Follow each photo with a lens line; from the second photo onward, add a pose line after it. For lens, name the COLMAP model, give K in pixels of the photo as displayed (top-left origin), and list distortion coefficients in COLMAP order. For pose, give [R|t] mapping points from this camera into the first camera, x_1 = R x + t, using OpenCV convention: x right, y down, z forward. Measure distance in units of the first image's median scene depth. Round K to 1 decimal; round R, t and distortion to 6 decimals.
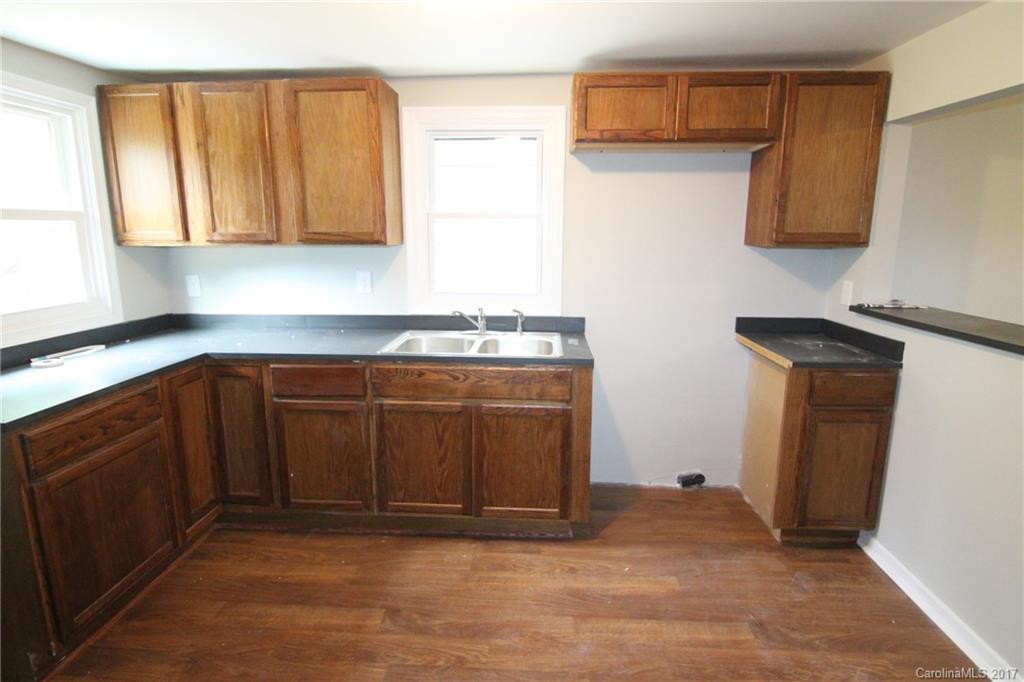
lens RADIAL K [[525.0, 0, 517.7], [0, 525.0, 339.4], [0, 0, 1]] dist [-0.009135, -0.007879]
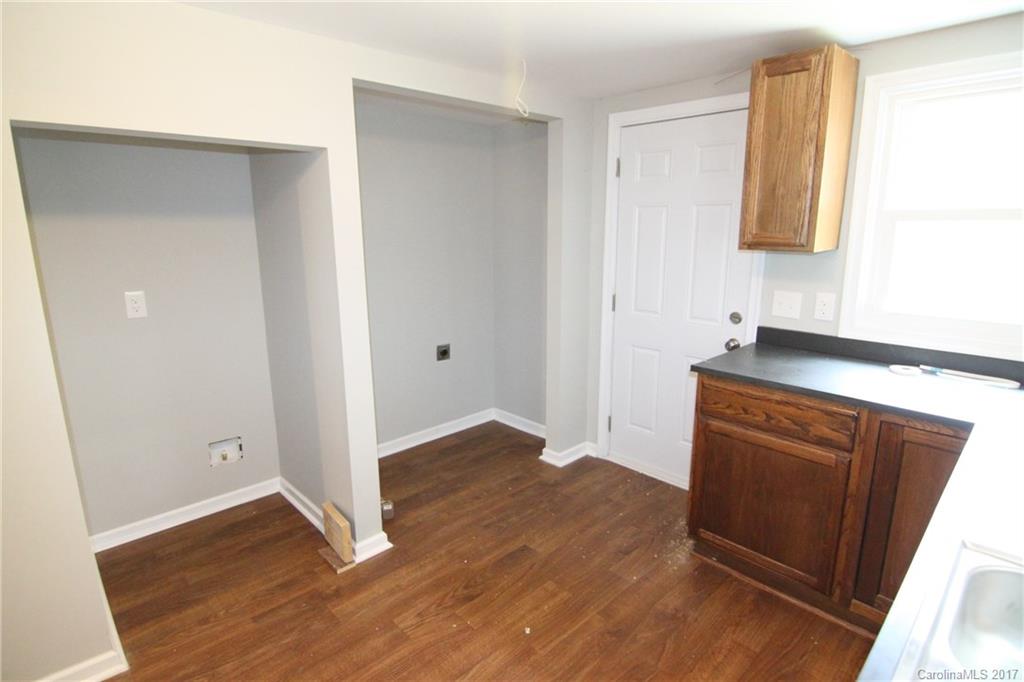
lens RADIAL K [[525.0, 0, 511.9], [0, 525.0, 337.6], [0, 0, 1]] dist [-0.009135, -0.007879]
pose [[-0.679653, 0.157976, -0.716320, 0.244207], [-0.139783, 0.930747, 0.337893, -0.208113], [0.720092, 0.329779, -0.610503, 0.924074]]
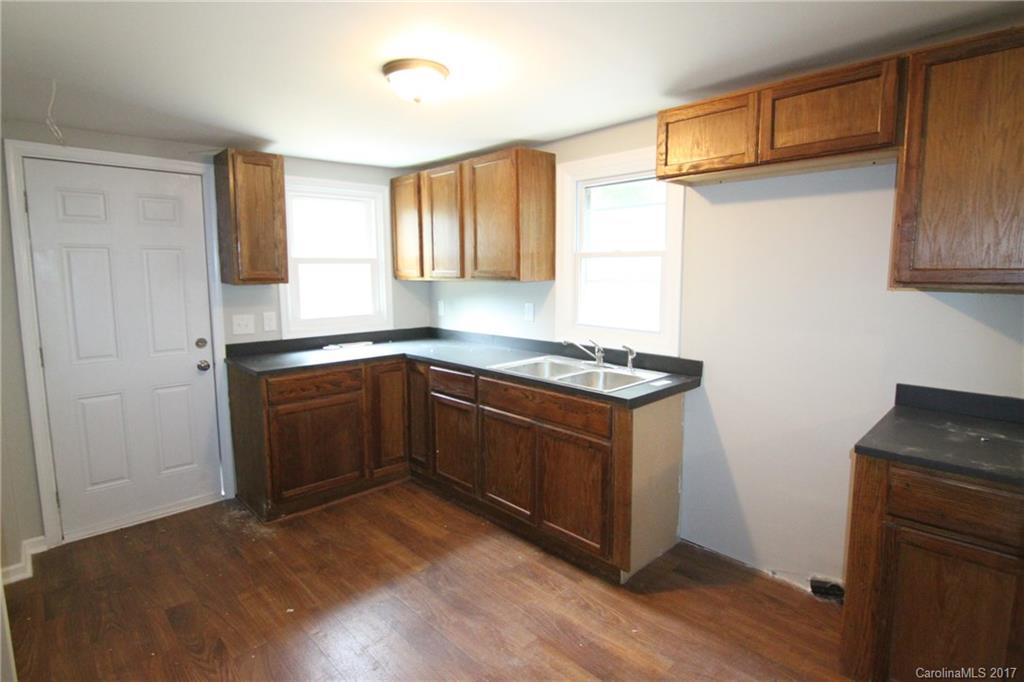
lens RADIAL K [[525.0, 0, 513.0], [0, 525.0, 339.7], [0, 0, 1]] dist [-0.009135, -0.007879]
pose [[0.731063, 0.084494, -0.677058, 0.601591], [-0.128487, 0.991598, -0.014989, -0.027795], [0.670103, 0.097951, 0.735777, 0.121962]]
